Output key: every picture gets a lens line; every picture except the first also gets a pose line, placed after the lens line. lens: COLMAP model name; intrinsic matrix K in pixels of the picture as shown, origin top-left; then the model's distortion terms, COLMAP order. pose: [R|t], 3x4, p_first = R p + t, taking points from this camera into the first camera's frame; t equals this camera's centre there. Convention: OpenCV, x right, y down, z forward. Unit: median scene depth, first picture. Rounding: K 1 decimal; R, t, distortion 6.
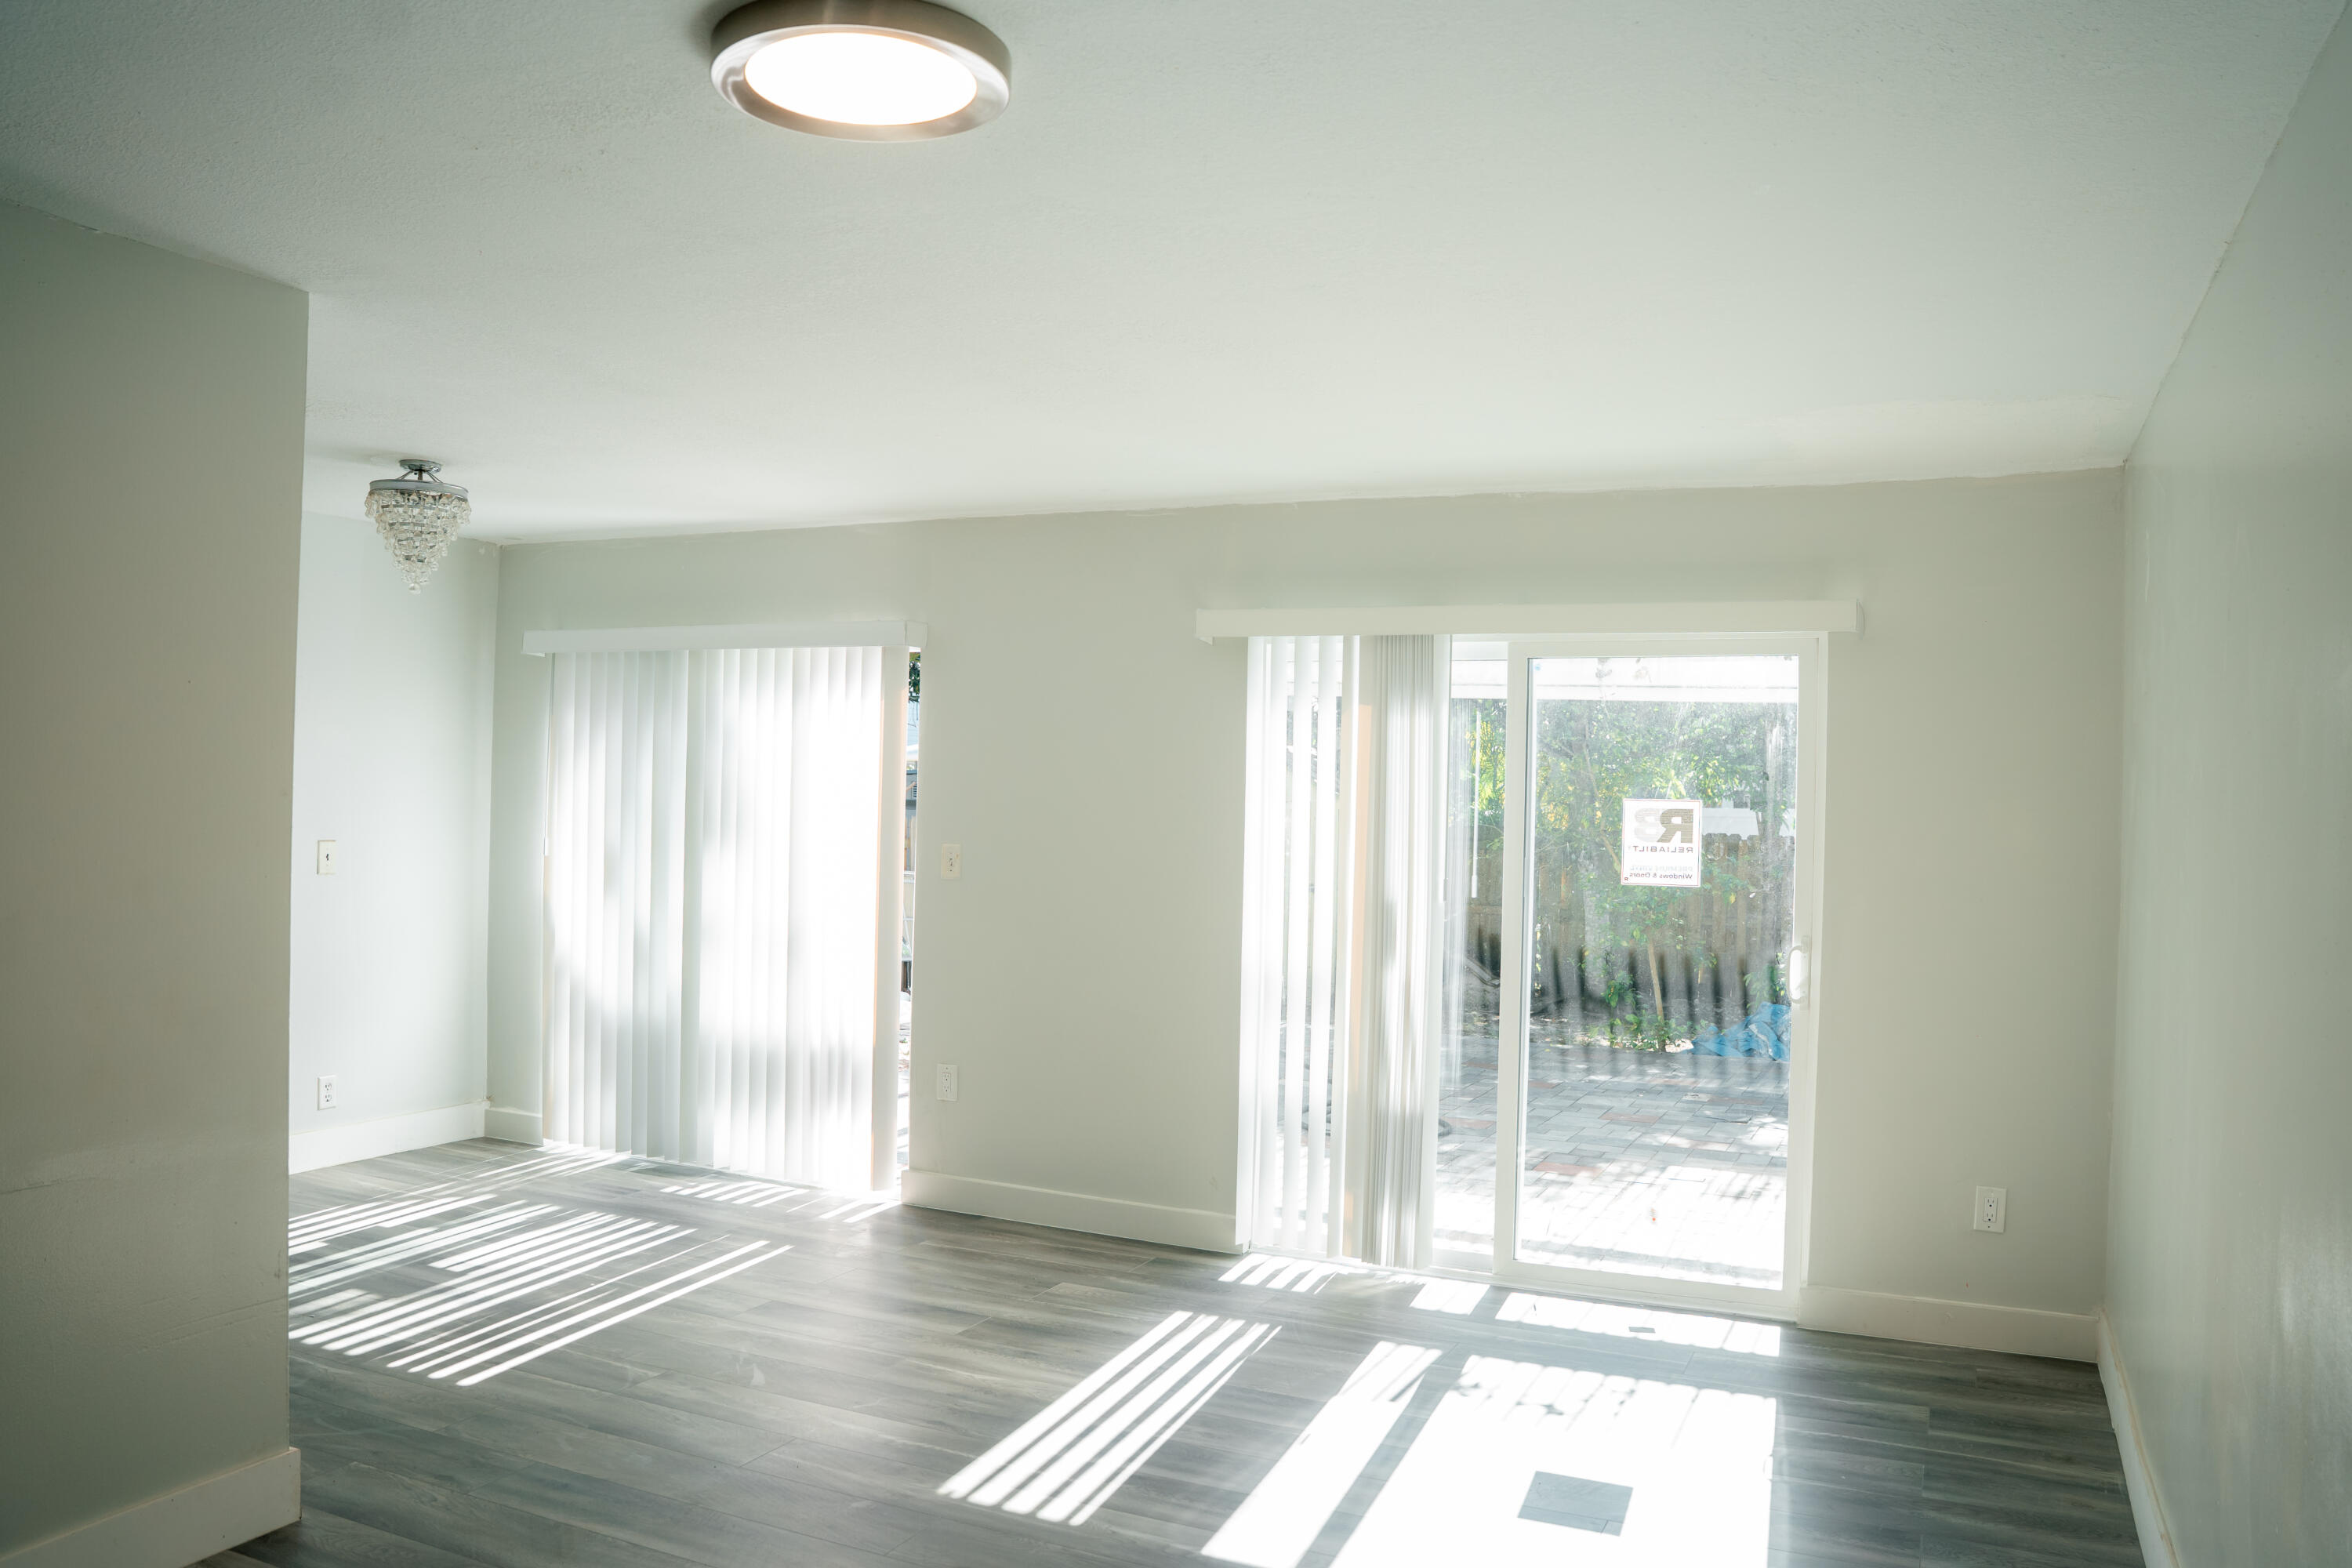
lens RADIAL K [[1729.2, 0, 1176.0], [0, 1729.2, 784.0], [0, 0, 1]] dist [-0.175421, 0.124127]
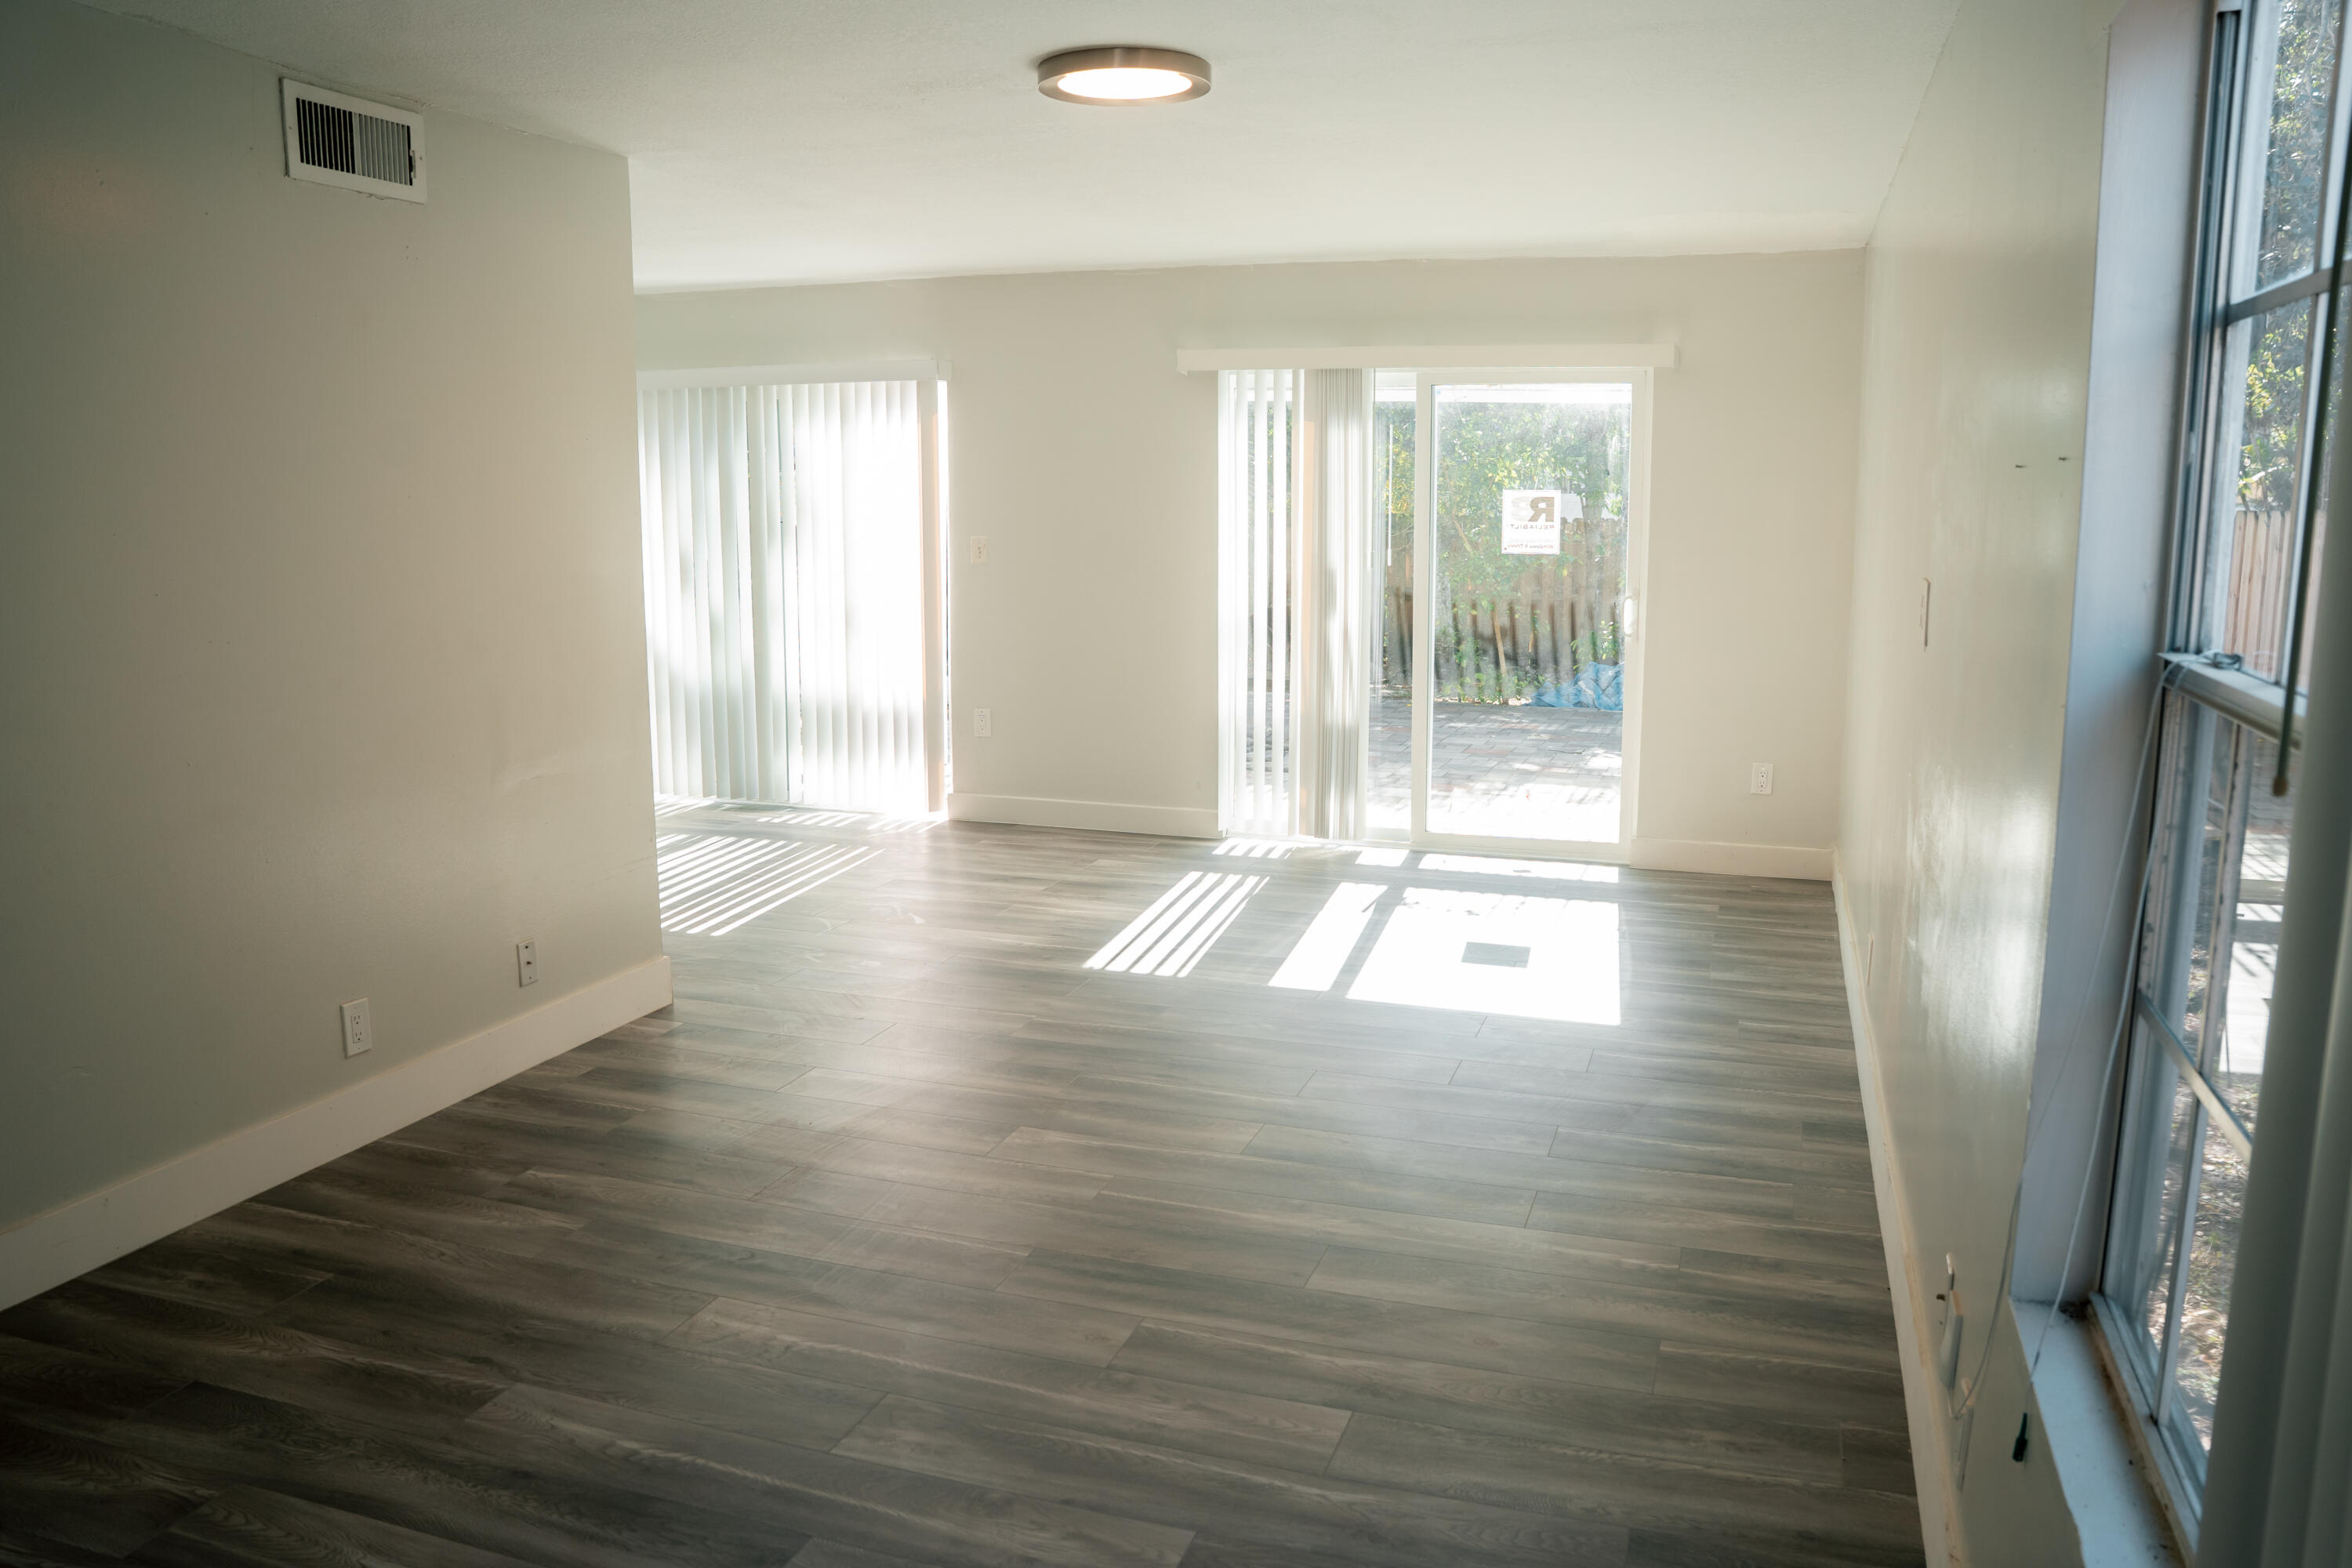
lens RADIAL K [[1736.0, 0, 1188.2], [0, 1736.0, 775.9], [0, 0, 1]] dist [-0.177508, 0.123111]
pose [[0.993379, -0.041034, 0.107308, -0.138308], [0.022153, 0.984924, 0.171561, -0.007044], [-0.112730, -0.168048, 0.979312, -0.334795]]
